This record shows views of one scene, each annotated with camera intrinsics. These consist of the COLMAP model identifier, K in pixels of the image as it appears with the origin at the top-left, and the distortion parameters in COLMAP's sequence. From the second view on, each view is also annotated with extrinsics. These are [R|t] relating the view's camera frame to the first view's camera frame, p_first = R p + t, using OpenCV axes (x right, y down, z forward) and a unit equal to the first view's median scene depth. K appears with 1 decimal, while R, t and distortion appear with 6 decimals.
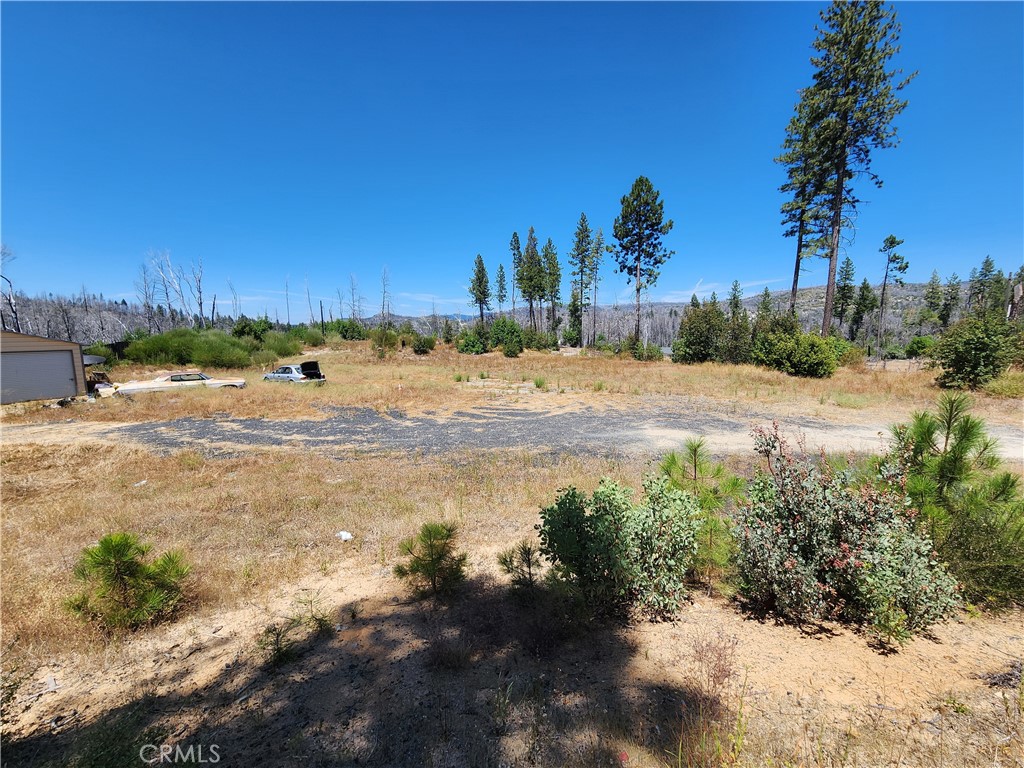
lens RADIAL K [[422.5, 0, 512.0], [0, 422.5, 384.0], [0, 0, 1]] dist [-0.000997, -0.000026]
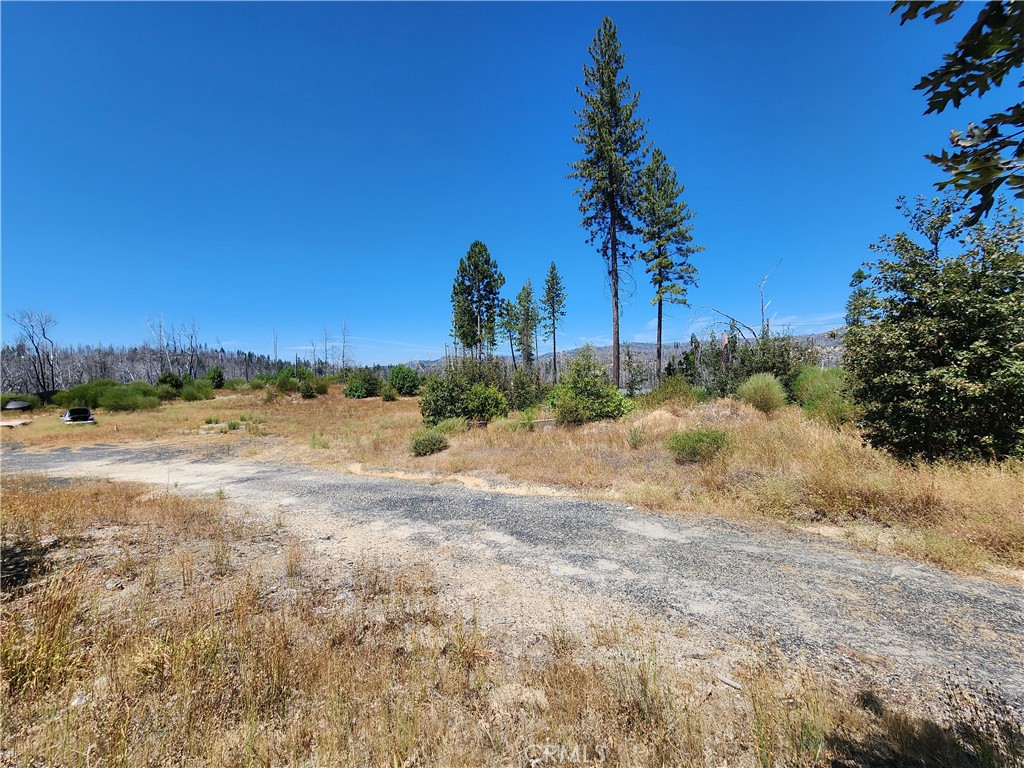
lens RADIAL K [[422.5, 0, 512.0], [0, 422.5, 384.0], [0, 0, 1]] dist [-0.000997, -0.000026]
pose [[0.988539, -0.007421, -0.150784, 1.106660], [-0.006730, 0.995632, -0.093122, -0.013908], [0.150817, 0.093069, 0.984171, -0.115829]]
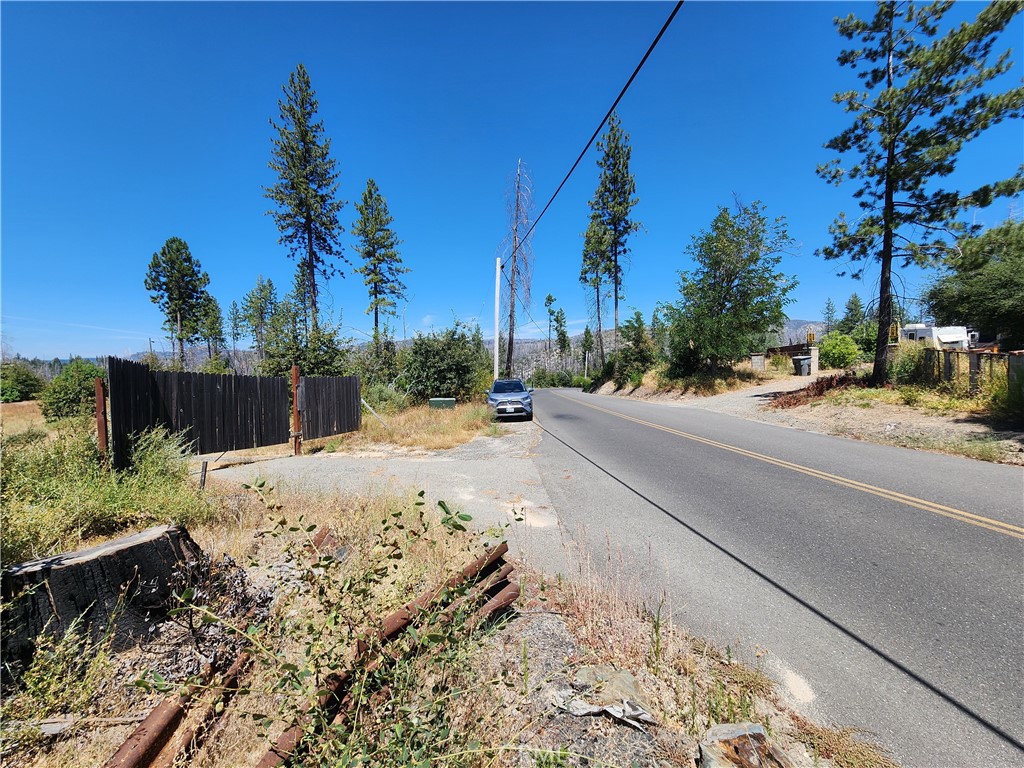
lens RADIAL K [[417.5, 0, 512.0], [0, 417.5, 384.0], [0, 0, 1]] dist [-0.003519, 0.000313]
pose [[0.941739, -0.020275, 0.335734, 1.488092], [0.046771, 0.996378, -0.071021, 0.013234], [-0.333078, 0.082586, 0.939276, -0.538797]]
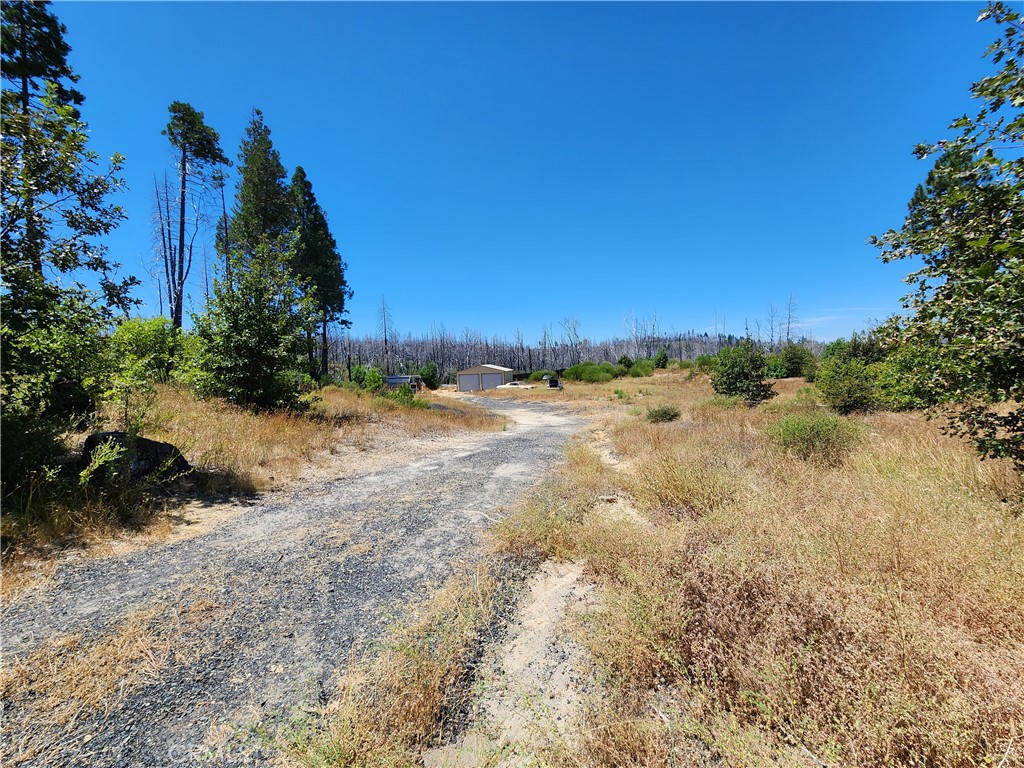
lens RADIAL K [[422.5, 0, 512.0], [0, 422.5, 384.0], [0, 0, 1]] dist [-0.000997, -0.000026]
pose [[0.372505, 0.029421, -0.927564, 1.429782], [-0.078632, 0.996904, 0.000042, -0.012957], [0.924693, 0.072920, 0.373665, 0.029895]]
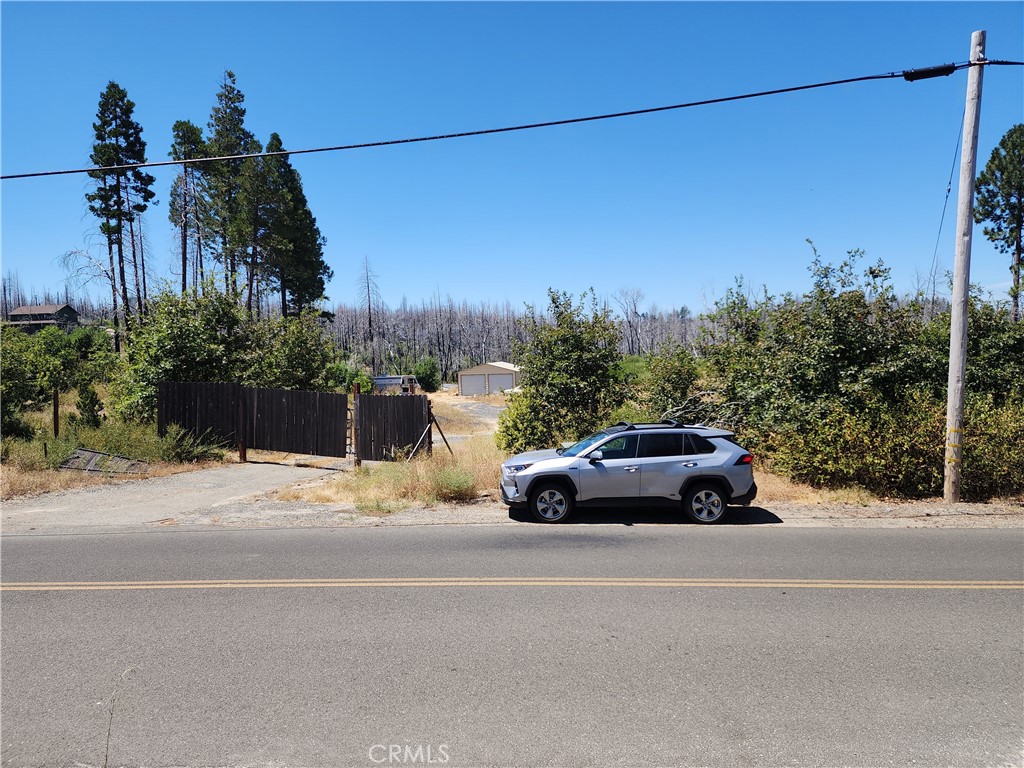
lens RADIAL K [[677.1, 0, 512.0], [0, 677.1, 384.0], [0, 0, 1]] dist [0.038377, -0.002100]
pose [[0.296936, 0.041771, -0.953983, 2.191693], [-0.085065, 0.996228, 0.017143, -0.078490], [0.951101, 0.076060, 0.299369, -0.071705]]
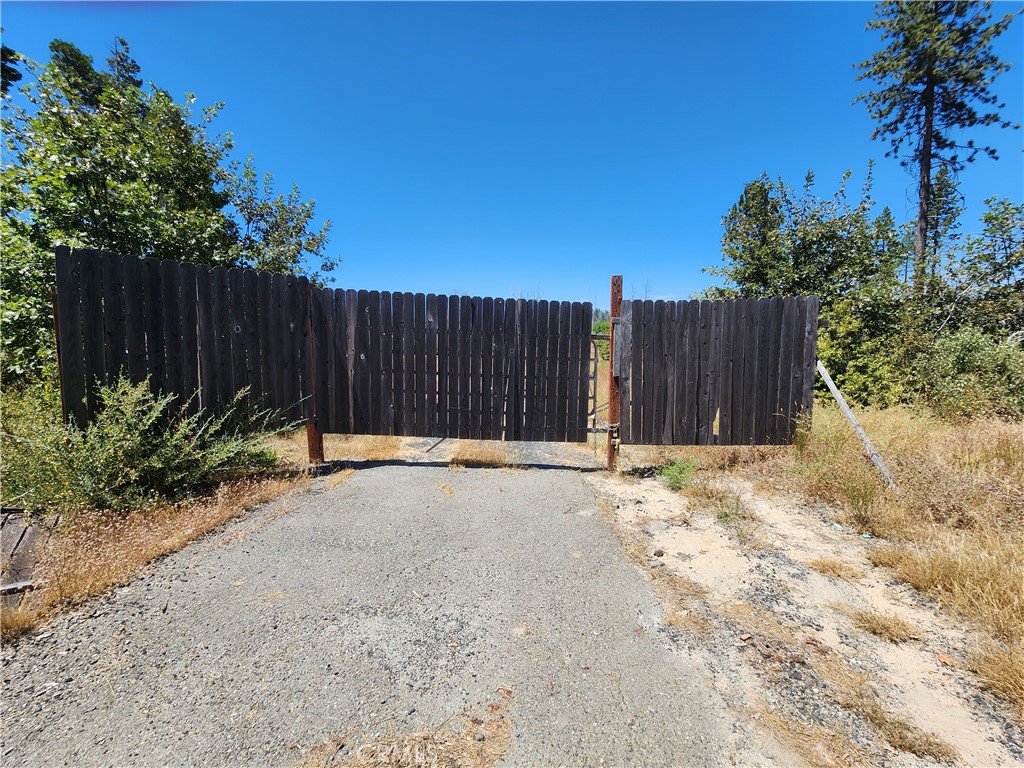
lens RADIAL K [[417.5, 0, 512.0], [0, 417.5, 384.0], [0, 0, 1]] dist [-0.003519, 0.000313]
pose [[0.612724, 0.087759, -0.785409, 1.554856], [-0.073677, 0.995830, 0.053792, -0.005738], [0.786855, 0.024907, 0.616635, -0.181876]]
